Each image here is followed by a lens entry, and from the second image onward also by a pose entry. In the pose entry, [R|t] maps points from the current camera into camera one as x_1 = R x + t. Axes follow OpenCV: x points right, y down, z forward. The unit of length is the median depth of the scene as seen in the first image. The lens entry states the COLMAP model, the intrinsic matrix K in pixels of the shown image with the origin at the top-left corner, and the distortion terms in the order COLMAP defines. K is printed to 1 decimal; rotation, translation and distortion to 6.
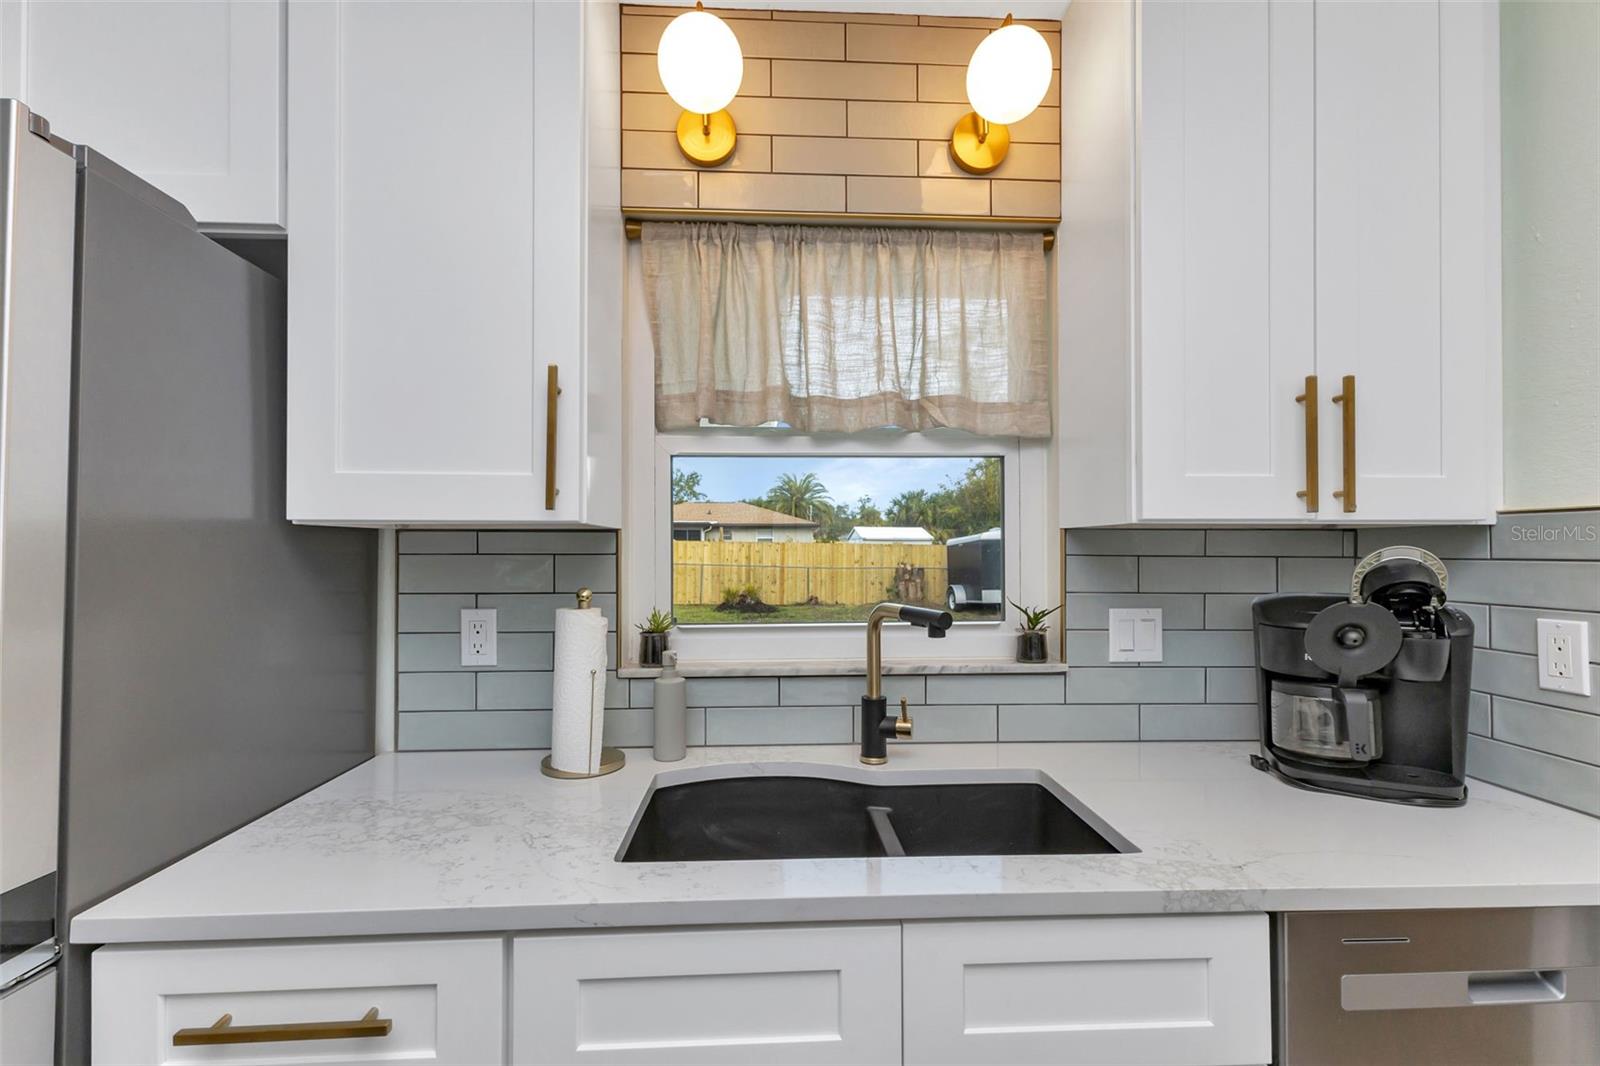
lens RADIAL K [[711.7, 0, 812.8], [0, 711.7, 541.5], [0, 0, 1]] dist [0.010944, 0.002122]
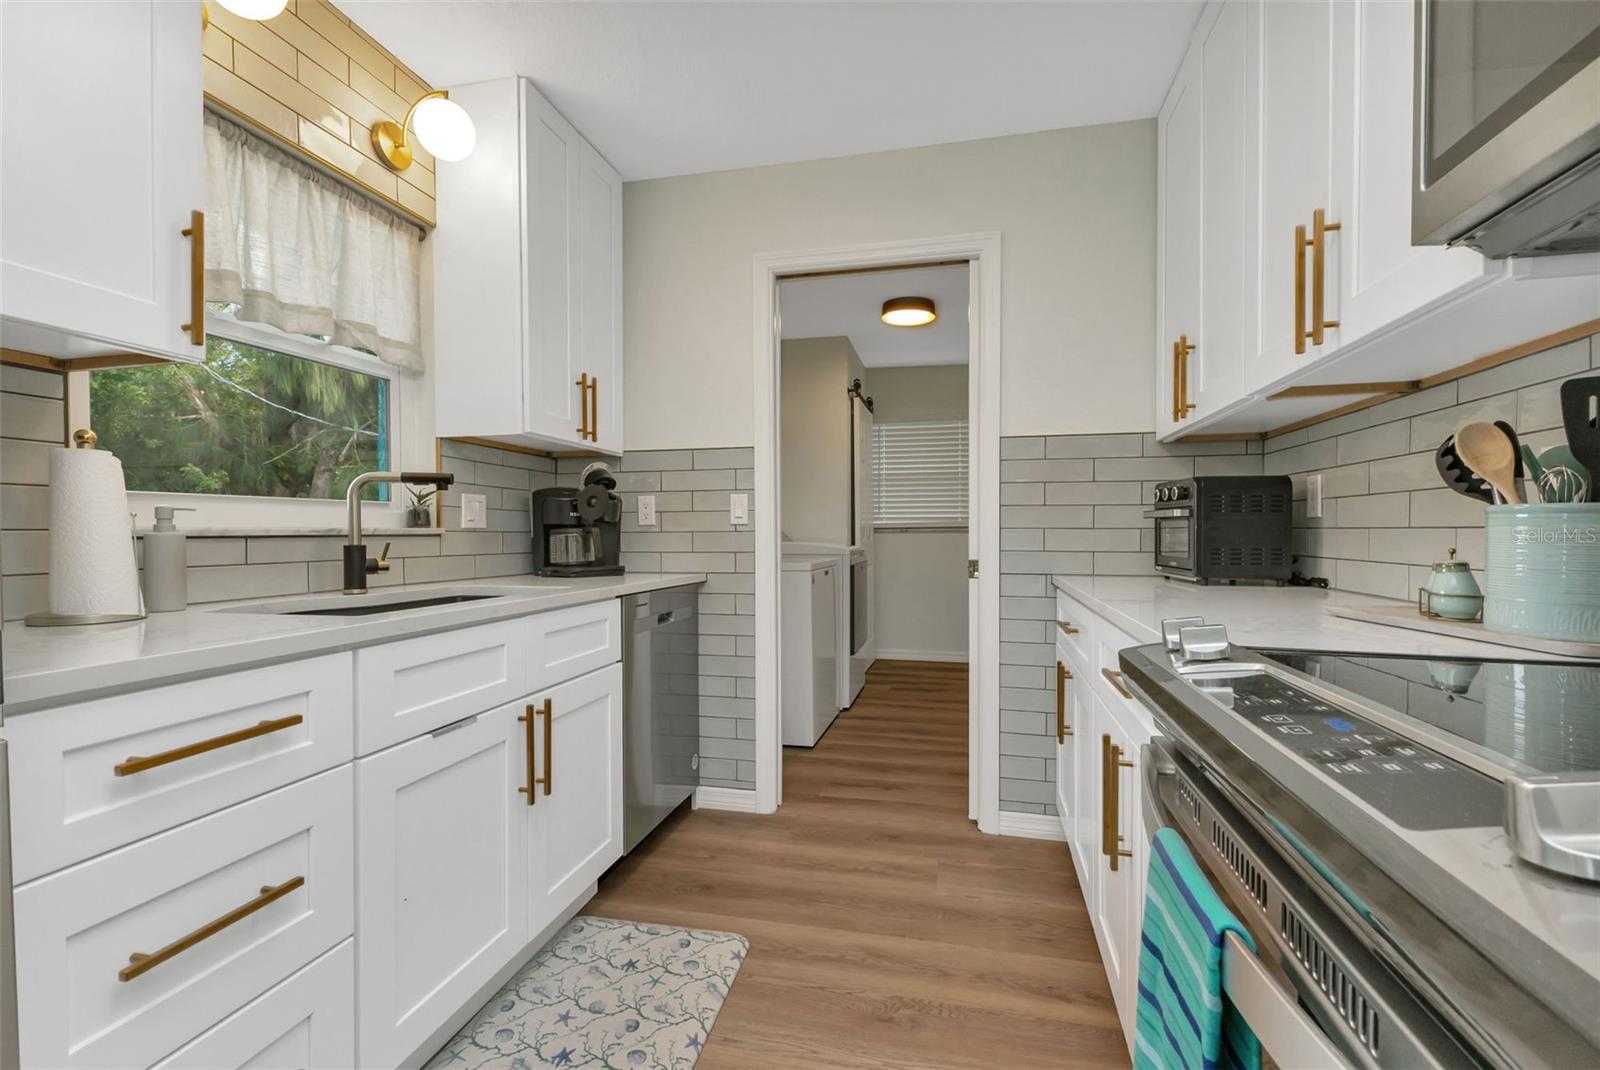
lens RADIAL K [[703.1, 0, 796.3], [0, 703.1, 538.3], [0, 0, 1]] dist [0.013178, -0.003962]
pose [[0.292552, -0.010445, 0.956193, -0.853079], [-0.004829, 0.999911, 0.012400, 0.173225], [-0.956238, -0.008245, 0.292475, -0.140629]]
